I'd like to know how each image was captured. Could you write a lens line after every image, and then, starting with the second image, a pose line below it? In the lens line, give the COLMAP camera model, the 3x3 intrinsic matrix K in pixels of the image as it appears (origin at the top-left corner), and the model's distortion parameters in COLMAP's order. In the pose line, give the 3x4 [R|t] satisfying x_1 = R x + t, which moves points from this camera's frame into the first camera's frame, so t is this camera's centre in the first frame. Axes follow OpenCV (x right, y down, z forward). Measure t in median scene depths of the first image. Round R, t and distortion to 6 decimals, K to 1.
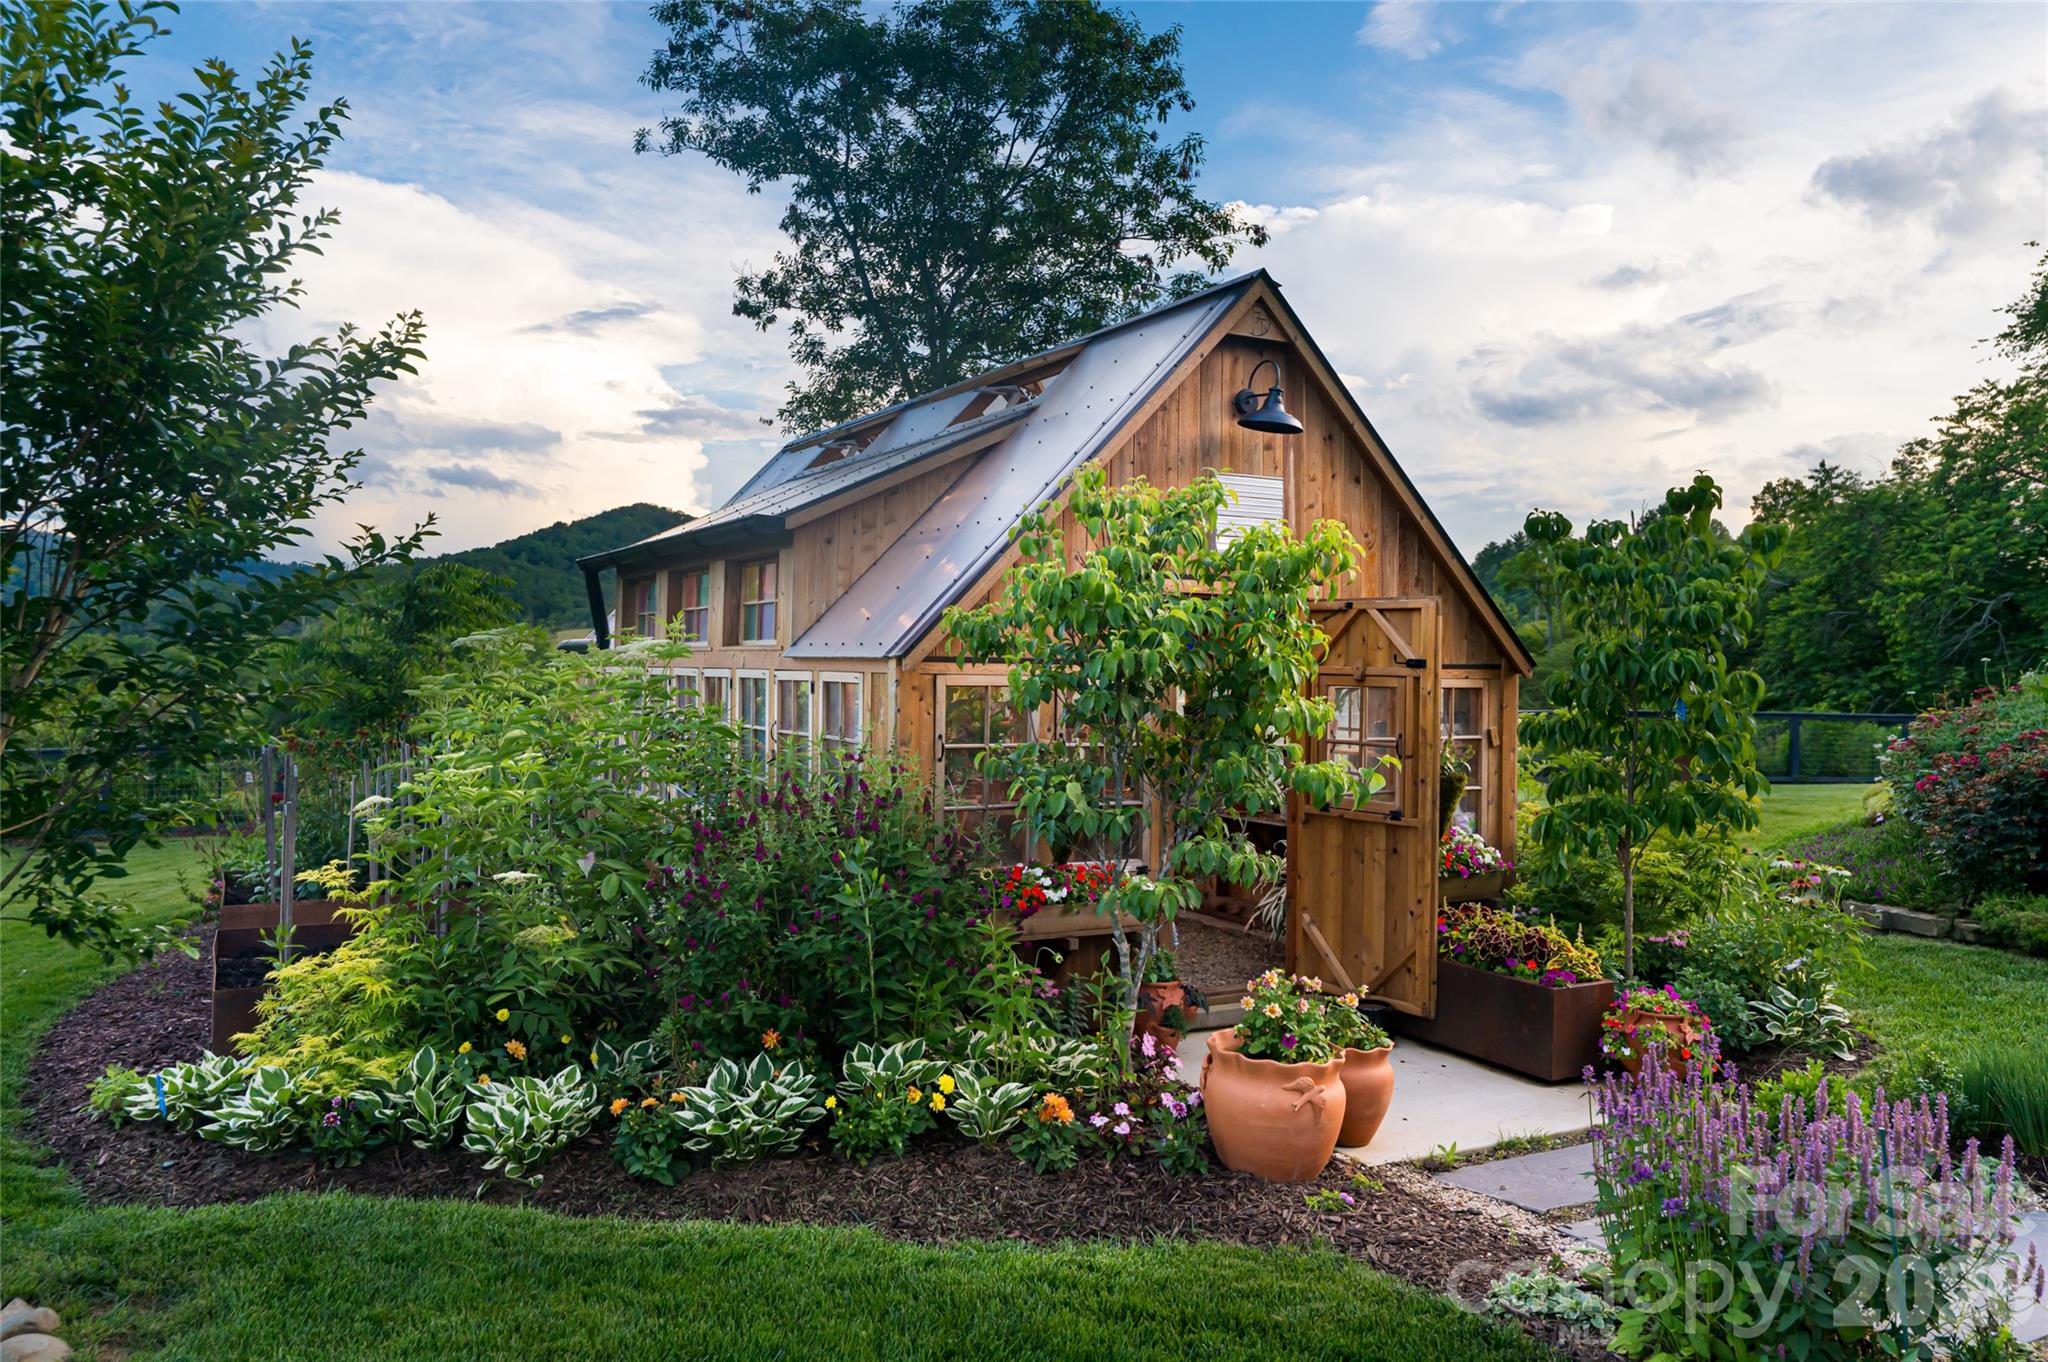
lens RADIAL K [[1308.3, 0, 1023.9], [0, 1308.3, 668.4], [0, 0, 1]] dist [0.000187, 0.004921]
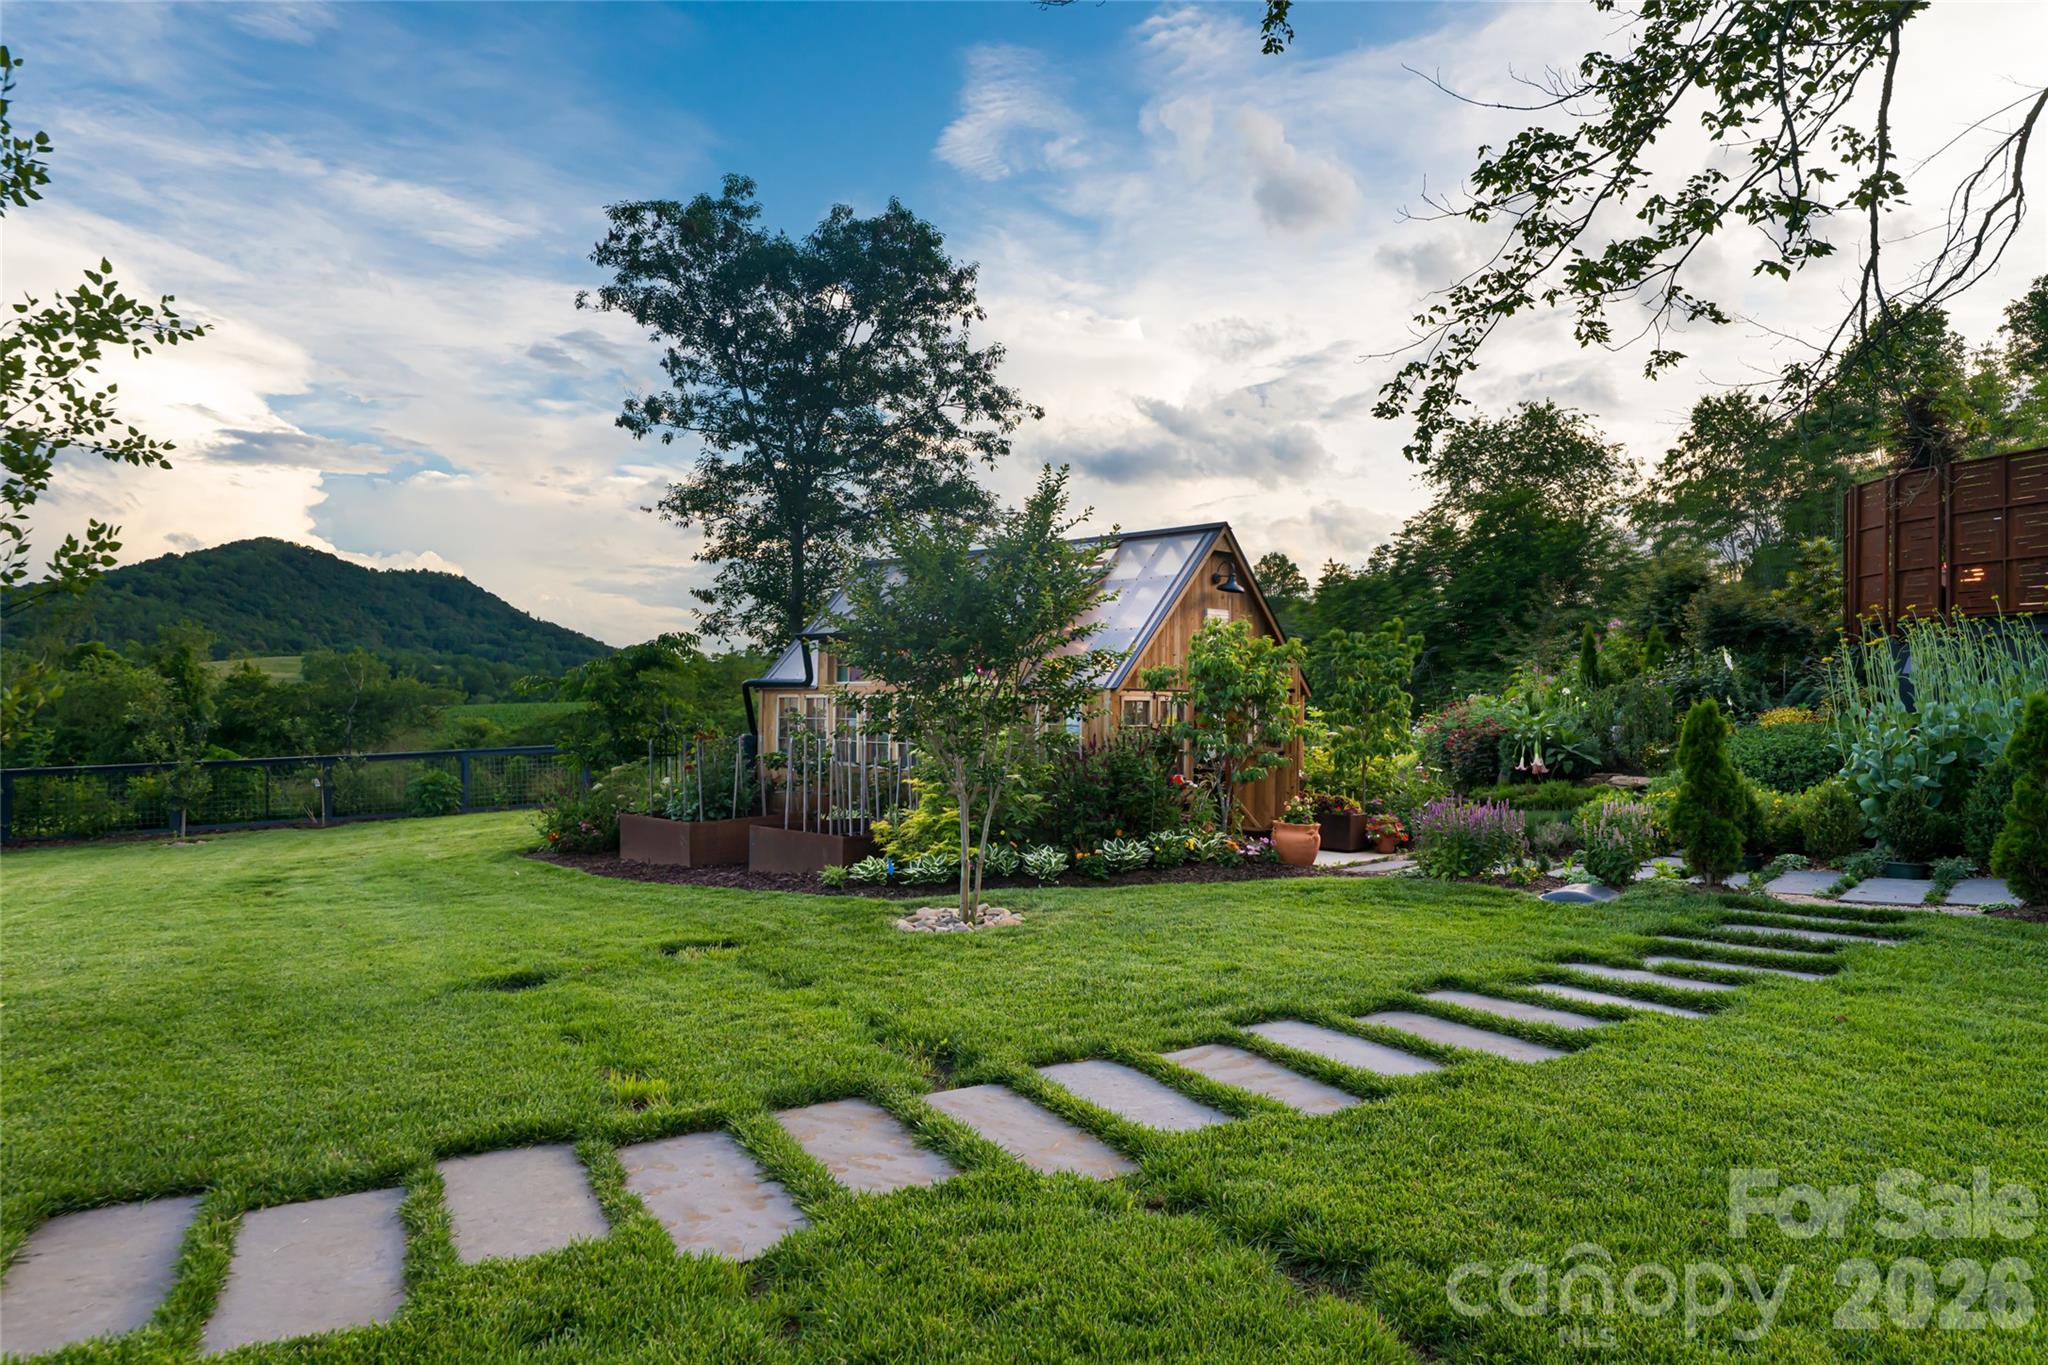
lens RADIAL K [[1177.2, 0, 1023.7], [0, 1177.2, 692.0], [0, 0, 1]] dist [-0.019243, -0.002612]
pose [[0.947563, -0.002928, 0.319555, -0.239378], [0.005170, 0.999968, -0.006168, 0.002408], [-0.319527, 0.007497, 0.947548, -0.252949]]
